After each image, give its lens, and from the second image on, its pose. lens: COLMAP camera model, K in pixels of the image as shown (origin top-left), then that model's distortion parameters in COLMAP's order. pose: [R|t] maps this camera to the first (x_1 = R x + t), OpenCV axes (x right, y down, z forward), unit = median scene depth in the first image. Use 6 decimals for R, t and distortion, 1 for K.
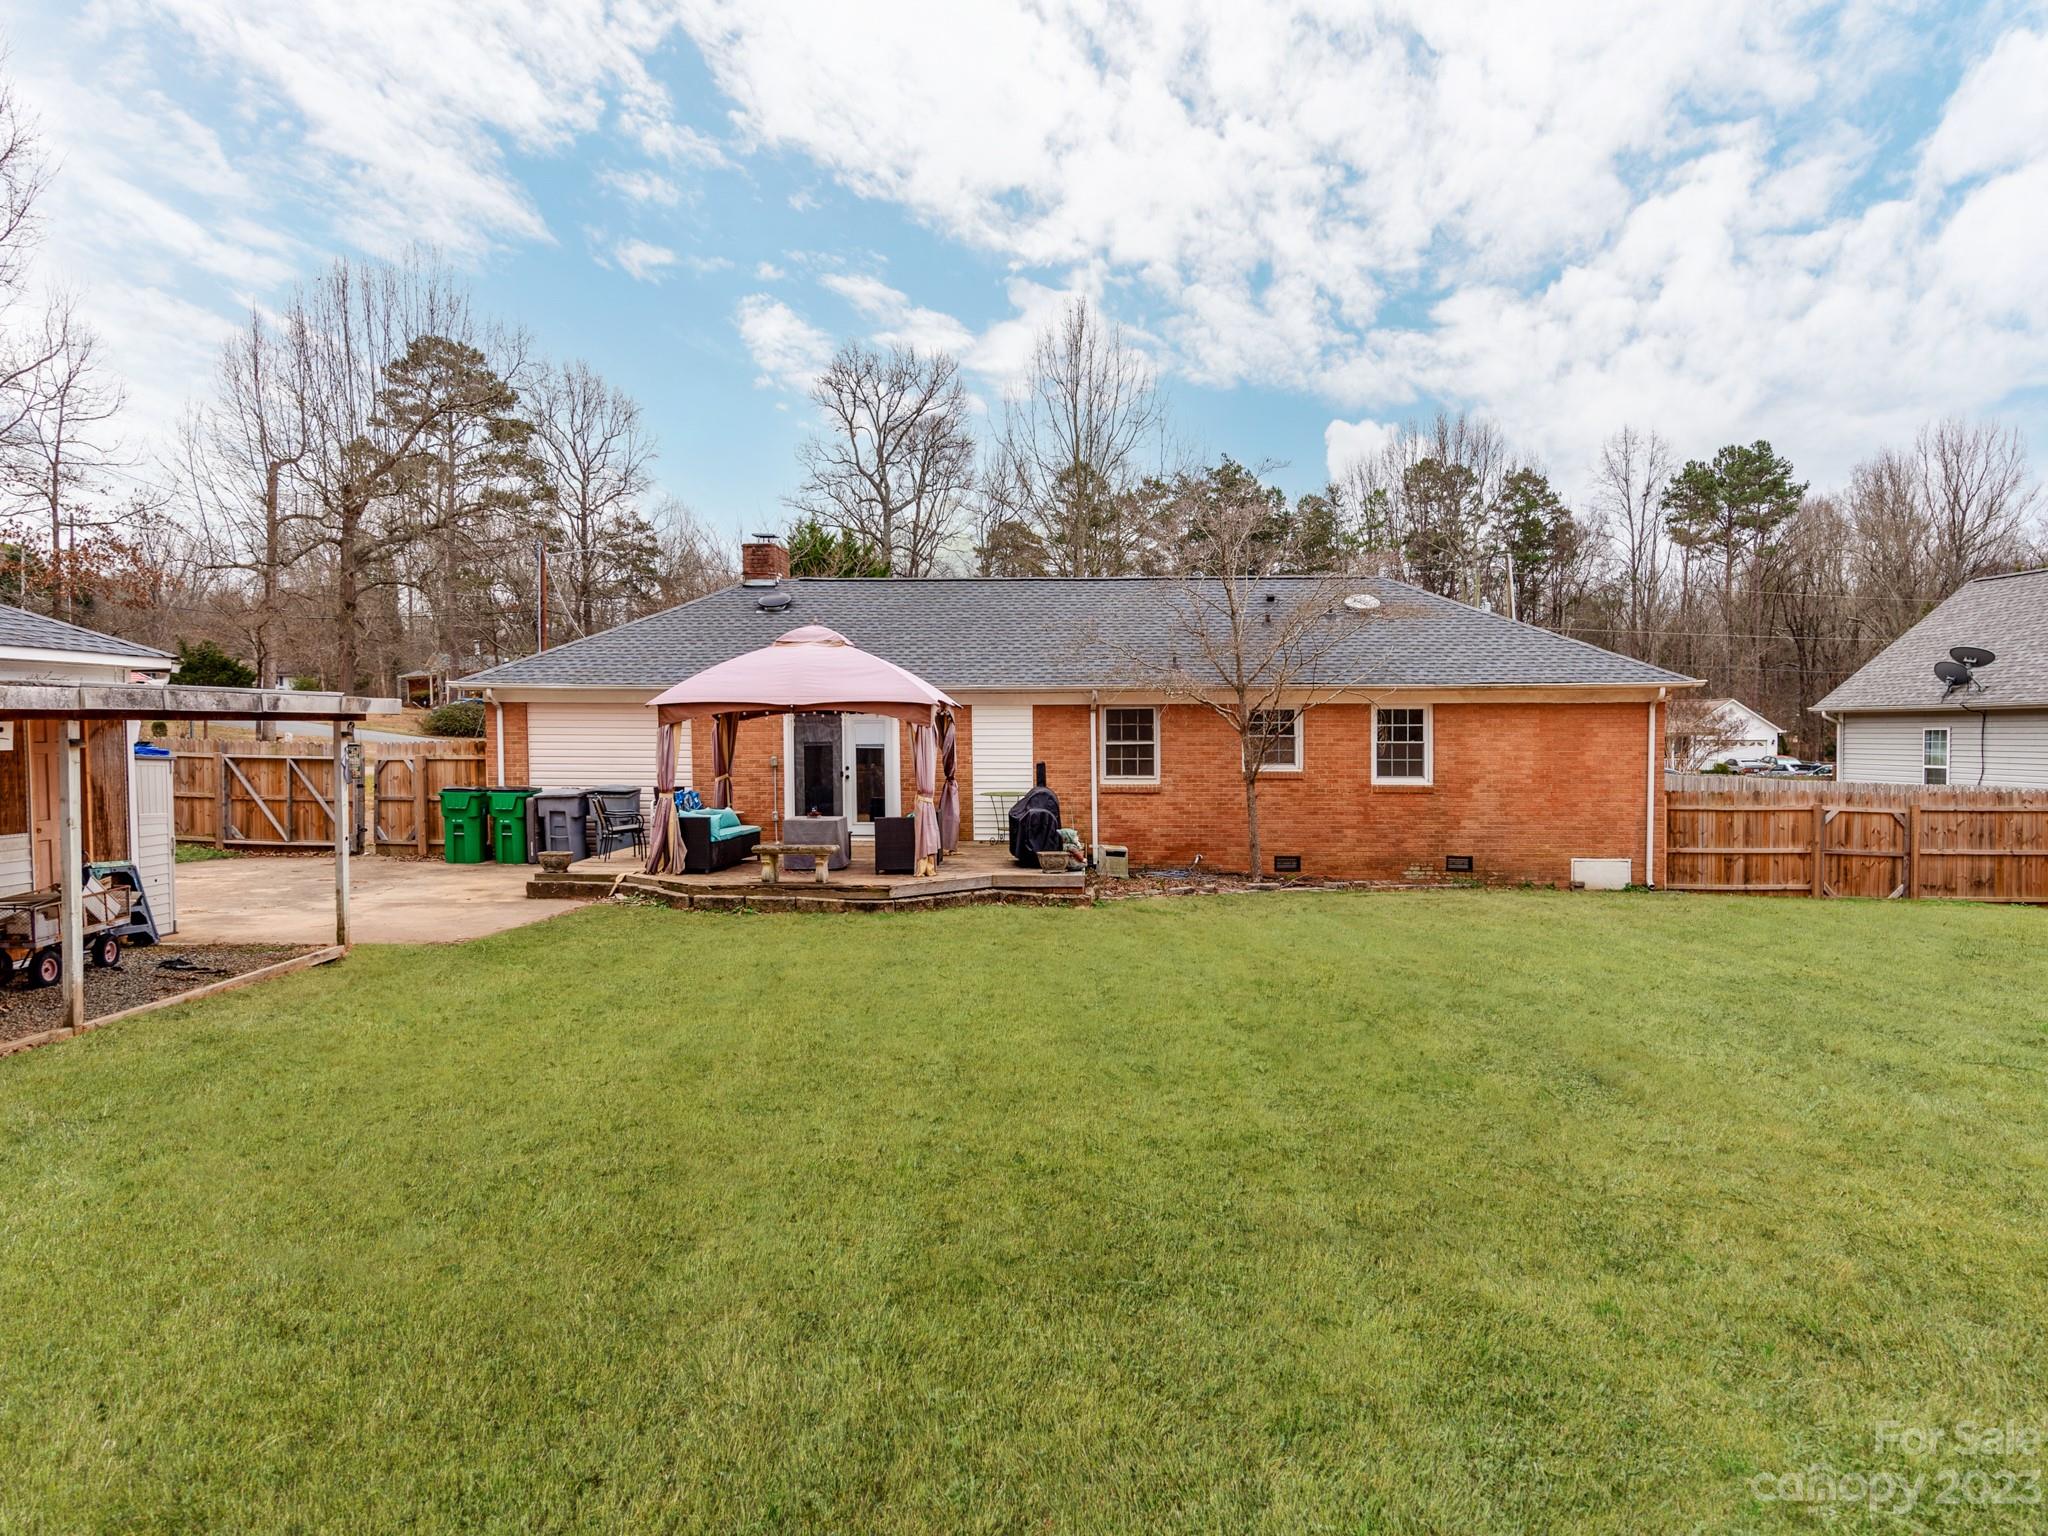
lens RADIAL K [[1440.7, 0, 1024.0], [0, 1440.7, 768.0], [0, 0, 1]] dist [0.040667, -0.002774]
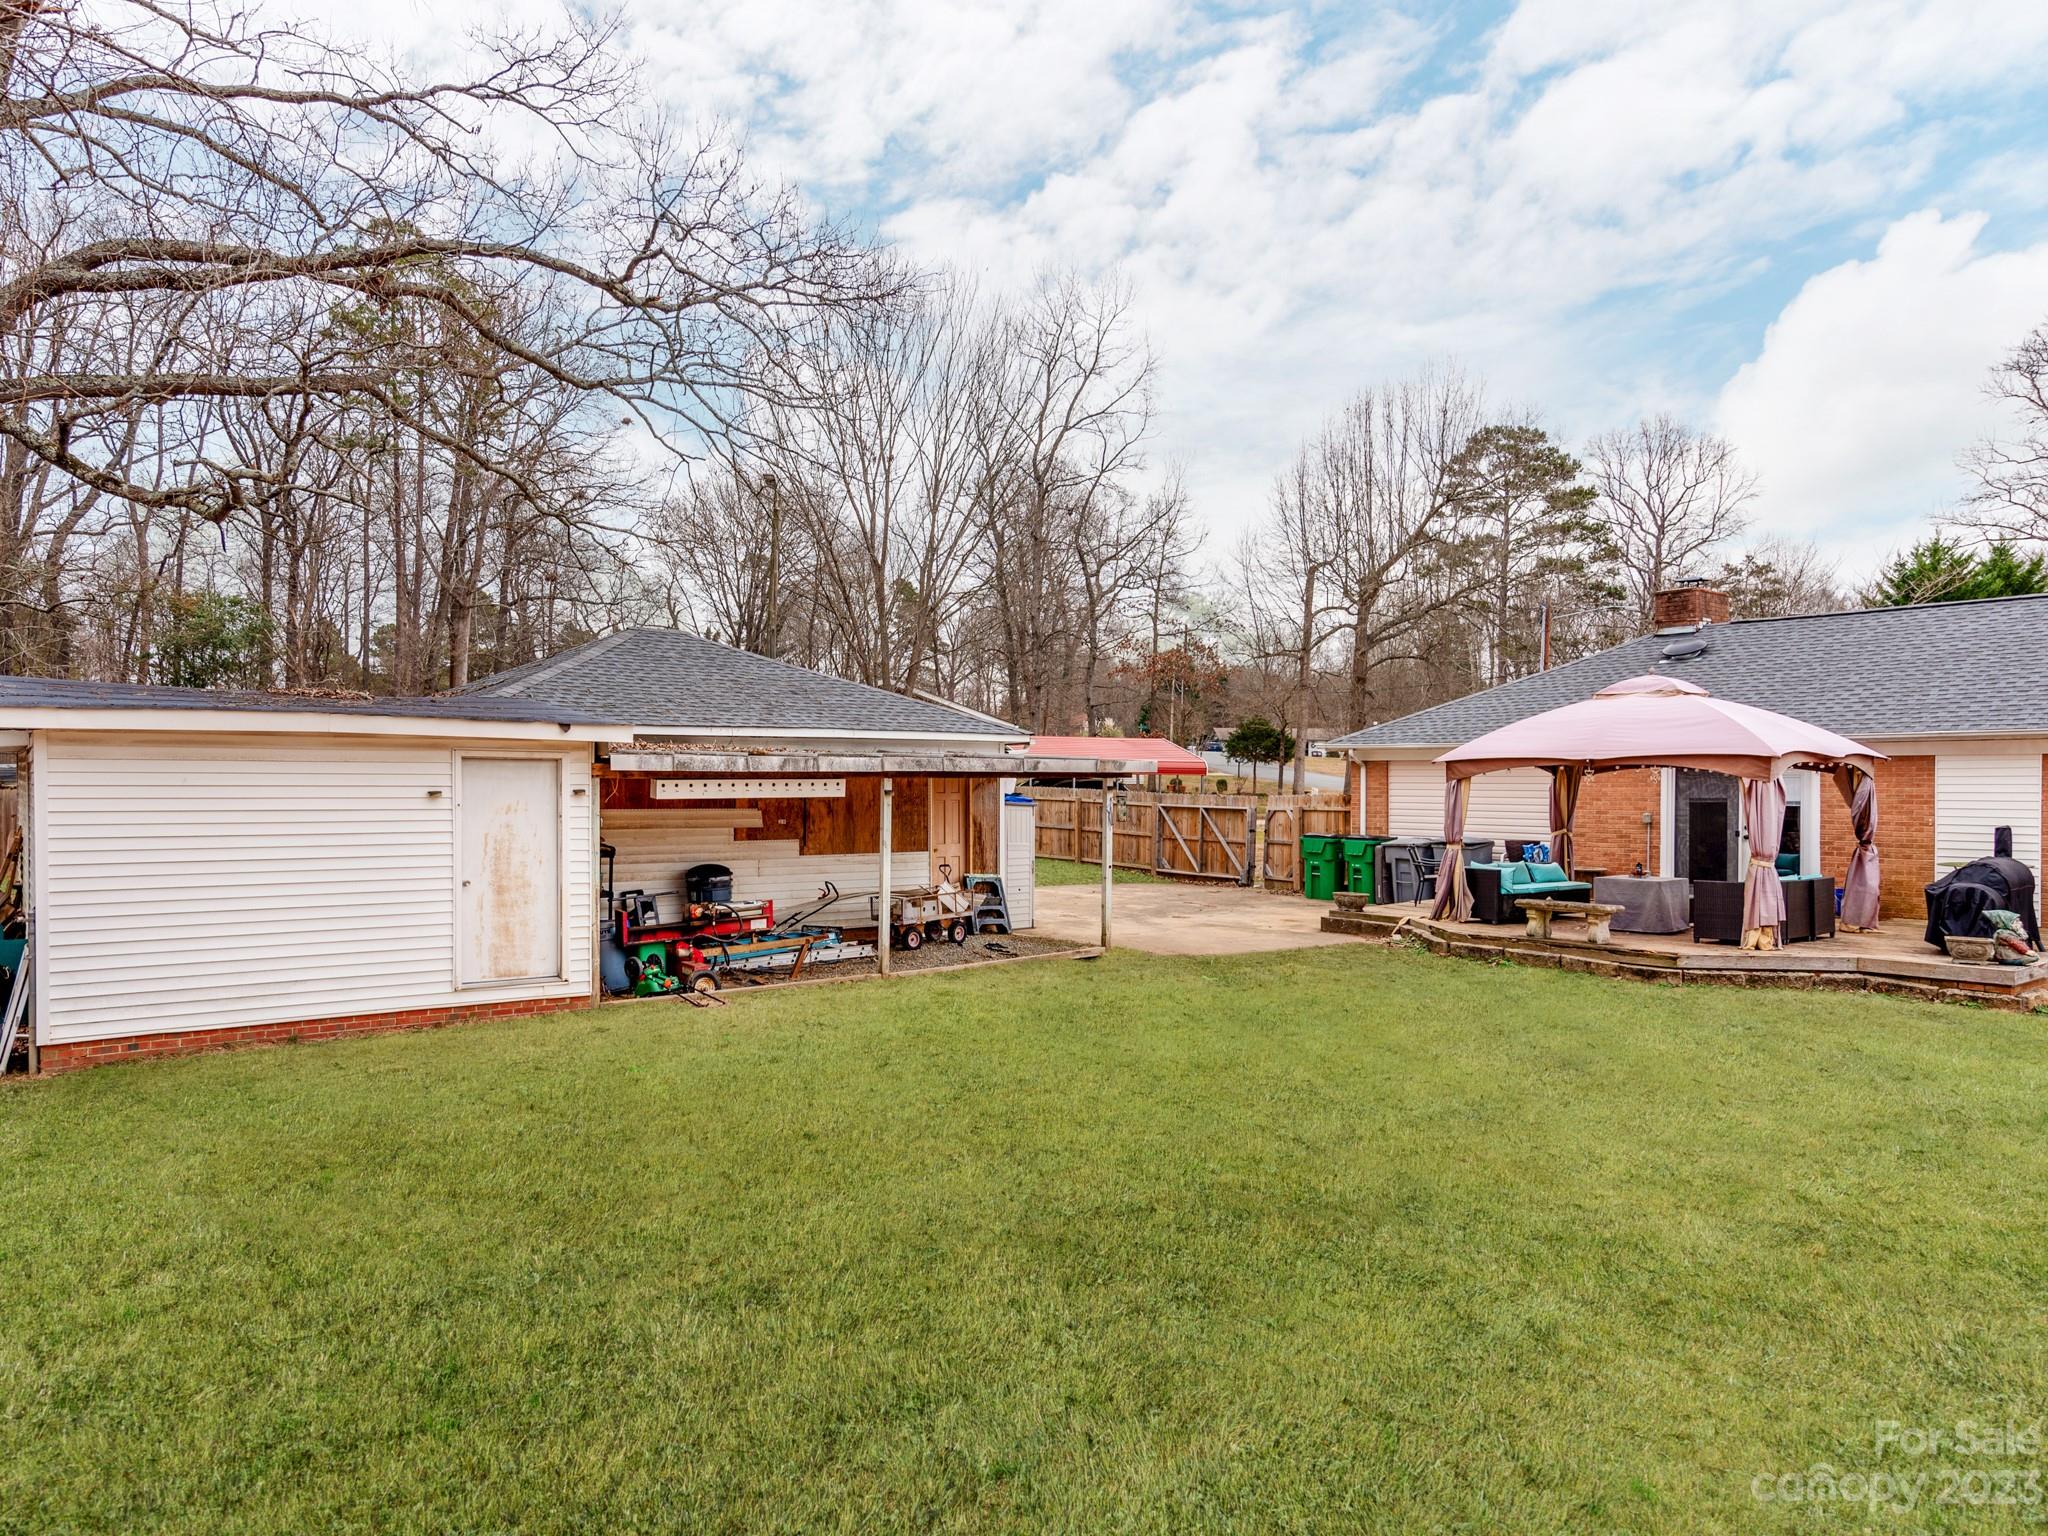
lens RADIAL K [[1440.7, 0, 1024.0], [0, 1440.7, 768.0], [0, 0, 1]] dist [0.040667, -0.002774]
pose [[0.618810, -0.009550, -0.785482, 0.363659], [-0.021558, 0.999343, -0.029134, -0.000916], [0.785245, 0.034962, 0.618198, 0.088698]]
